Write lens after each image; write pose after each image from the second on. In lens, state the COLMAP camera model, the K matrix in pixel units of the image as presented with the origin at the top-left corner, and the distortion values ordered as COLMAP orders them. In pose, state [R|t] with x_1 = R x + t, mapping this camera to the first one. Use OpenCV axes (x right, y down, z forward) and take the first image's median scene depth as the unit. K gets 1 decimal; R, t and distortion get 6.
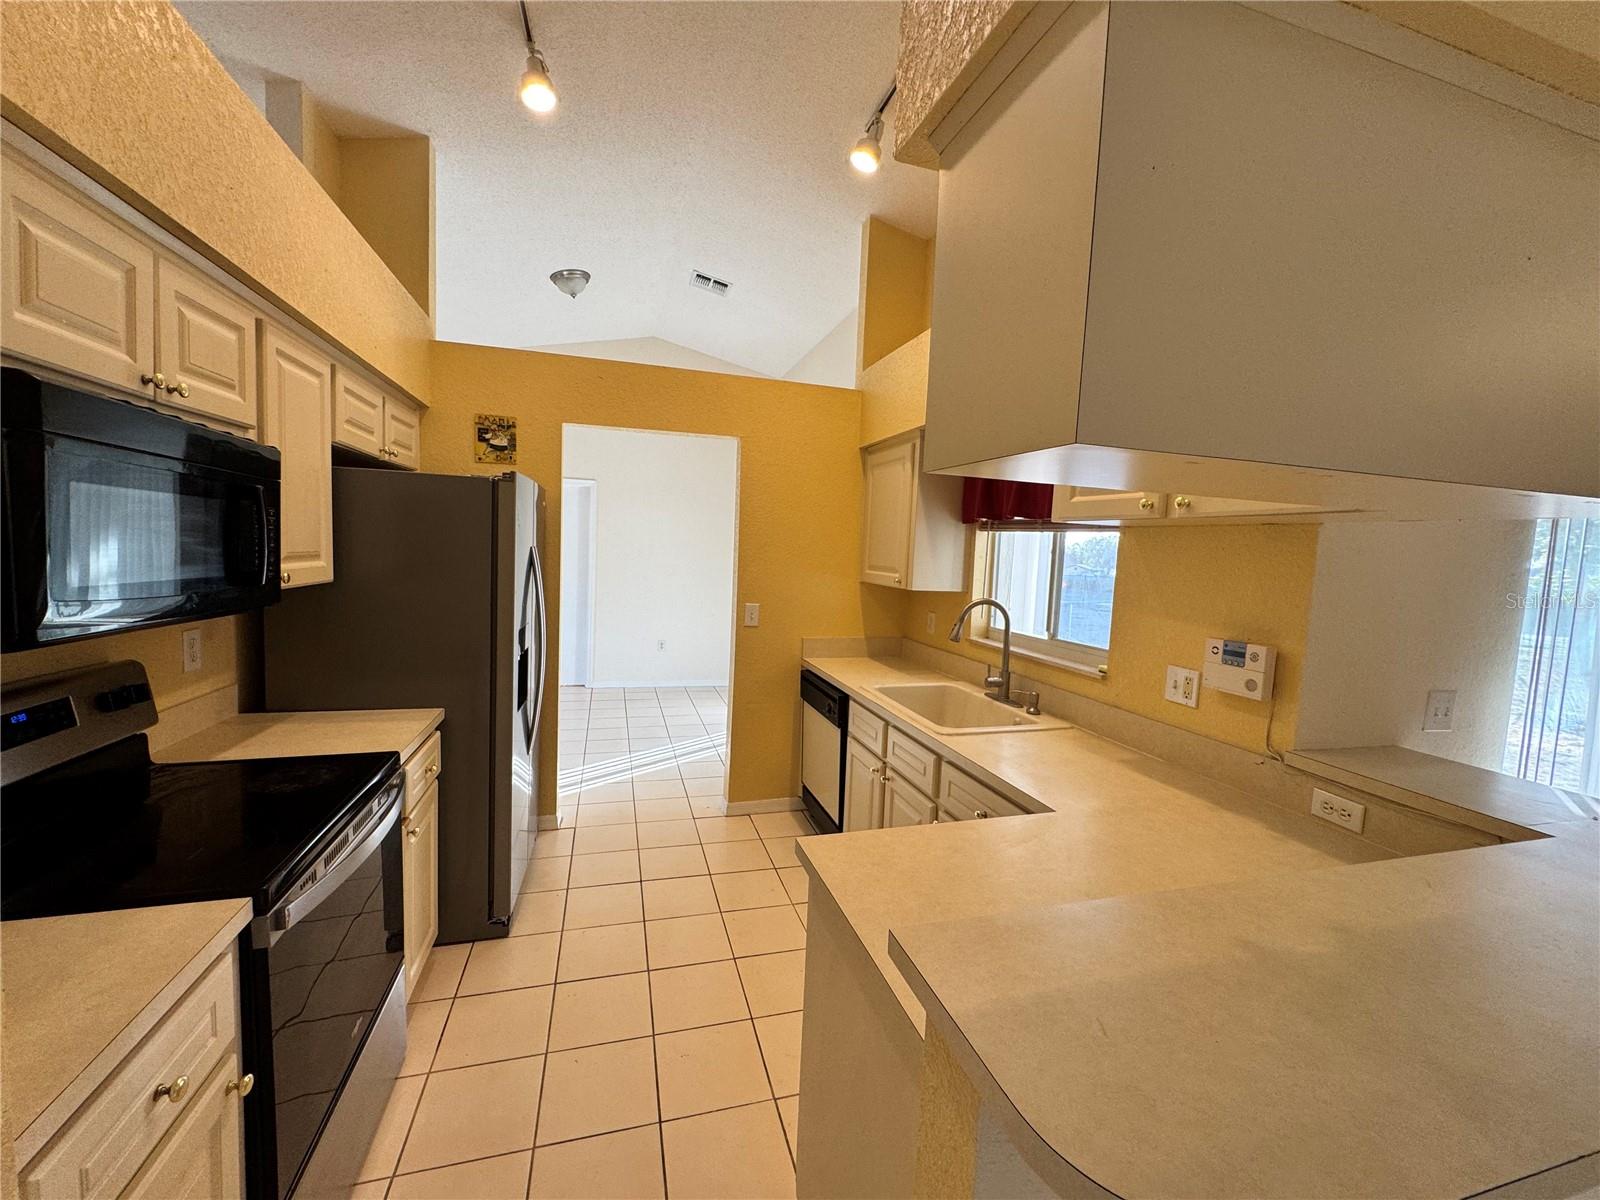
lens RADIAL K [[639.5, 0, 799.0], [0, 639.5, 596.3], [0, 0, 1]] dist [-0.002079, 0.000871]
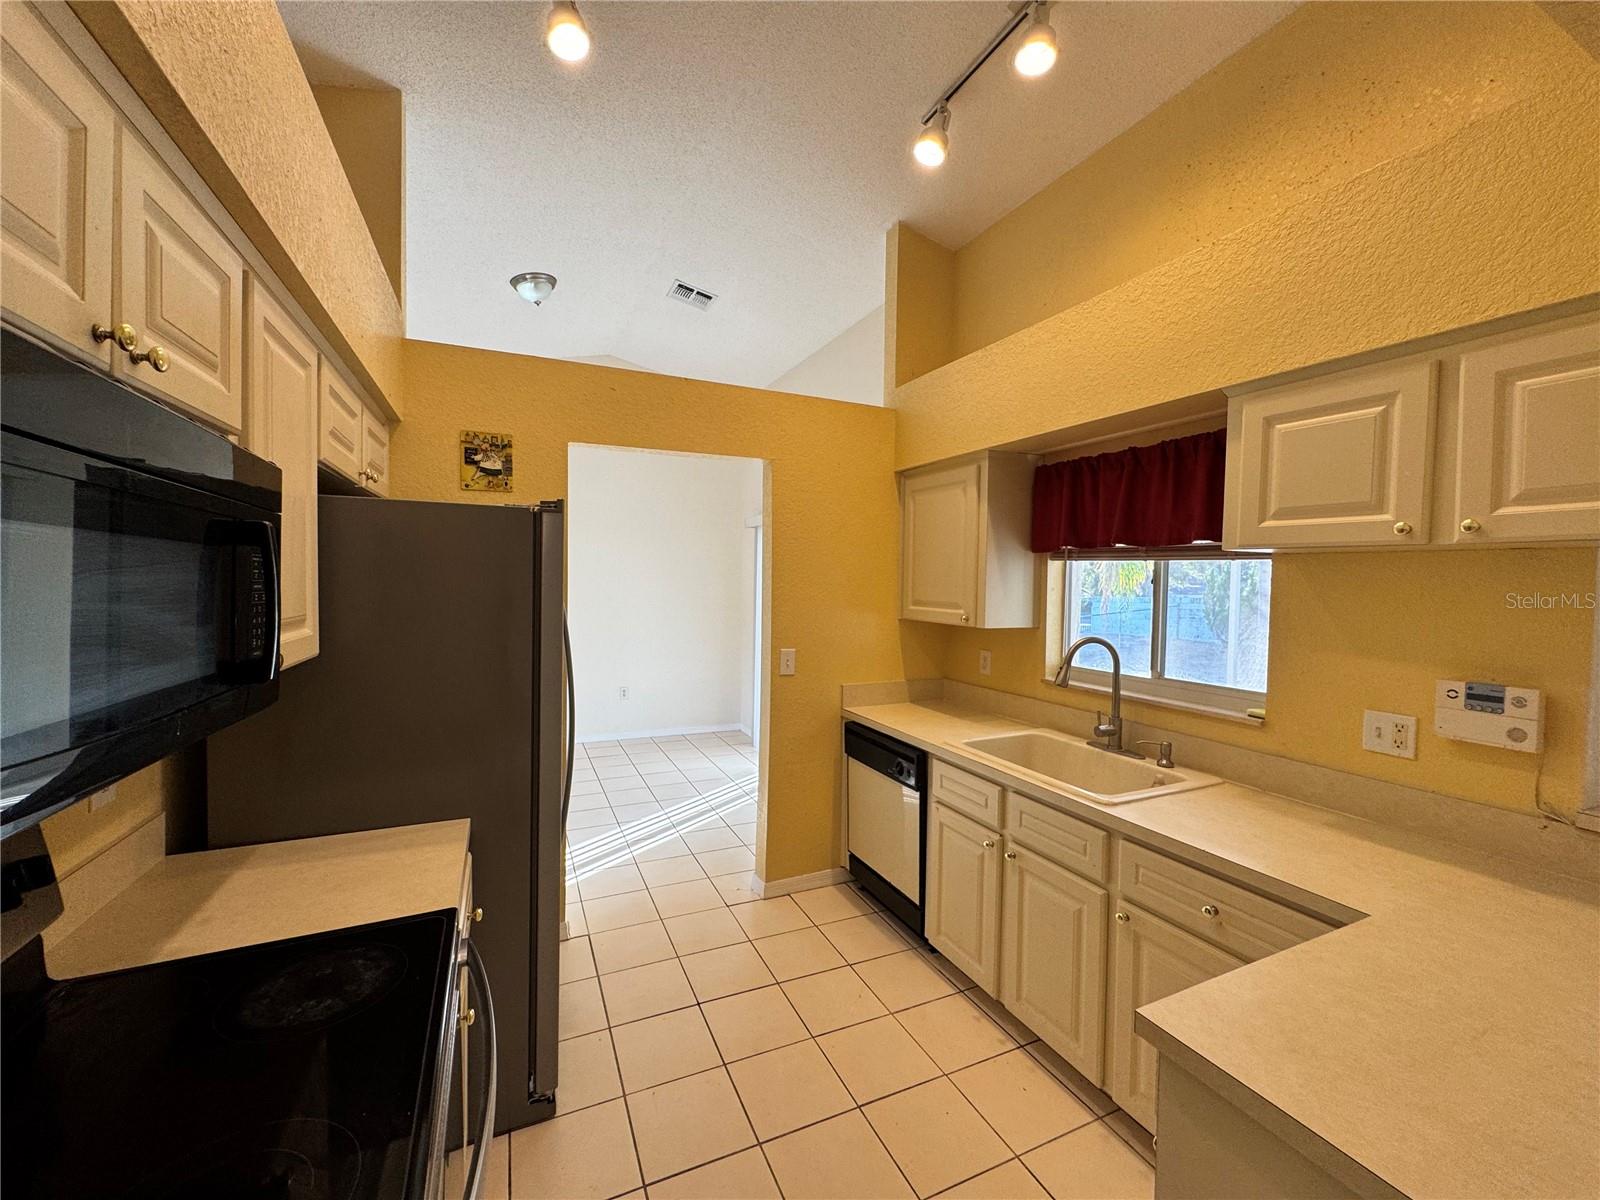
lens RADIAL K [[639.5, 0, 799.9], [0, 639.5, 596.7], [0, 0, 1]] dist [-0.002079, 0.000871]
pose [[0.989562, -0.031223, 0.140681, -0.221793], [0.037283, 0.998478, -0.040649, -0.029271], [-0.139198, 0.045469, 0.989220, 0.165849]]
